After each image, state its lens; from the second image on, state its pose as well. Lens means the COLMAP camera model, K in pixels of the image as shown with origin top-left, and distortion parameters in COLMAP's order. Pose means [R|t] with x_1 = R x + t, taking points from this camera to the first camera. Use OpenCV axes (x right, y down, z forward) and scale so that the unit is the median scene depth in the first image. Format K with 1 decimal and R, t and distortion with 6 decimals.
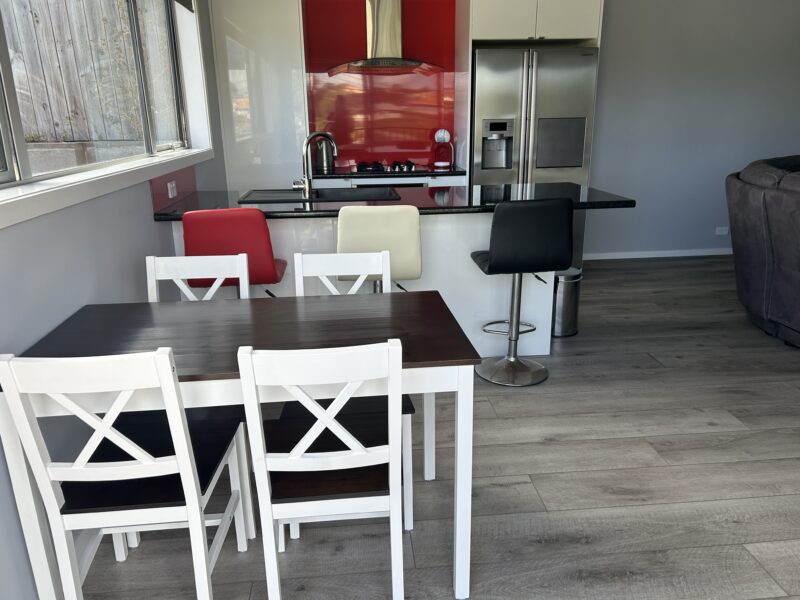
lens RADIAL K [[601.6, 0, 400.8], [0, 601.6, 303.1], [0, 0, 1]] dist [0.033435, -0.009988]
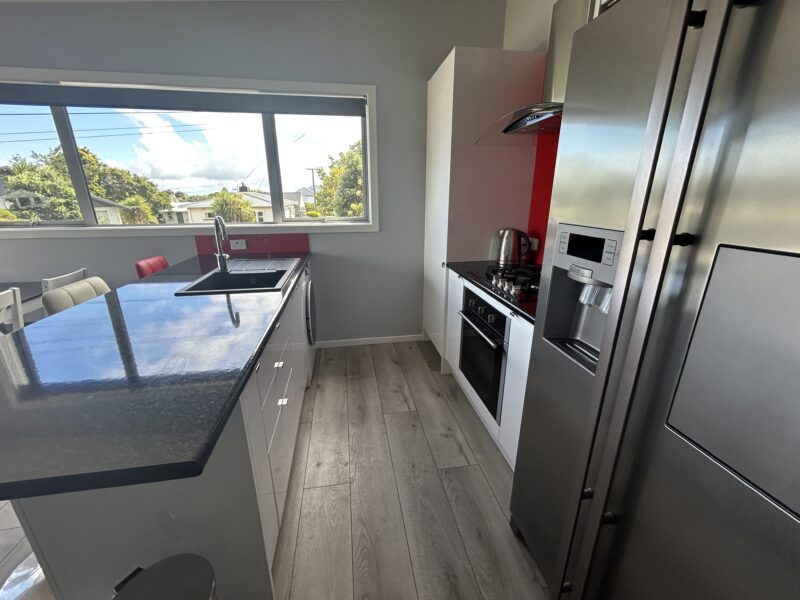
lens RADIAL K [[323.0, 0, 400.3], [0, 323.0, 295.9], [0, 0, 1]] dist [0.012645, -0.000289]
pose [[0.089559, 0.313379, -0.945395, 0.351557], [-0.301637, 0.913166, 0.274121, -0.292393], [0.949207, 0.260616, 0.176309, 0.890091]]
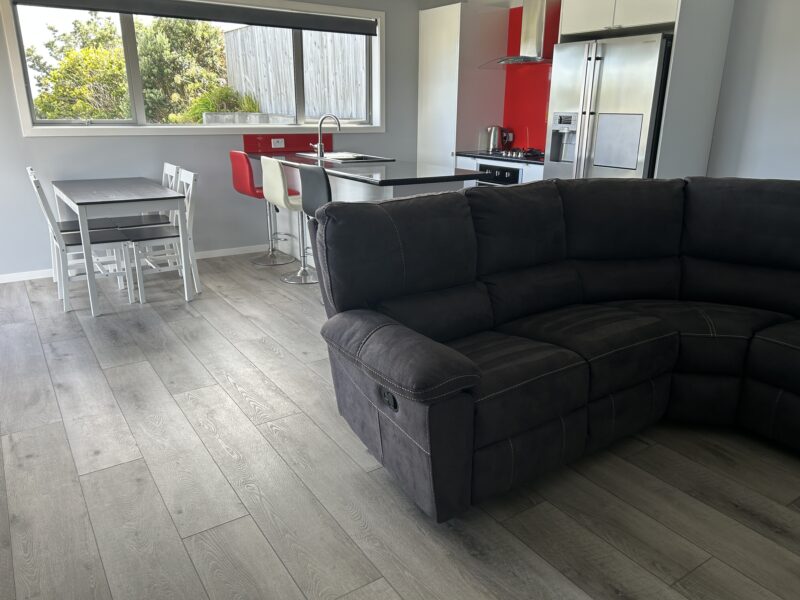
lens RADIAL K [[601.6, 0, 404.1], [0, 601.6, 299.4], [0, 0, 1]] dist [0.033435, -0.009988]
pose [[0.479111, 0.289336, -0.828696, 0.974995], [-0.285694, 0.944104, 0.164456, -0.102491], [0.829959, 0.157961, 0.534993, 0.295405]]
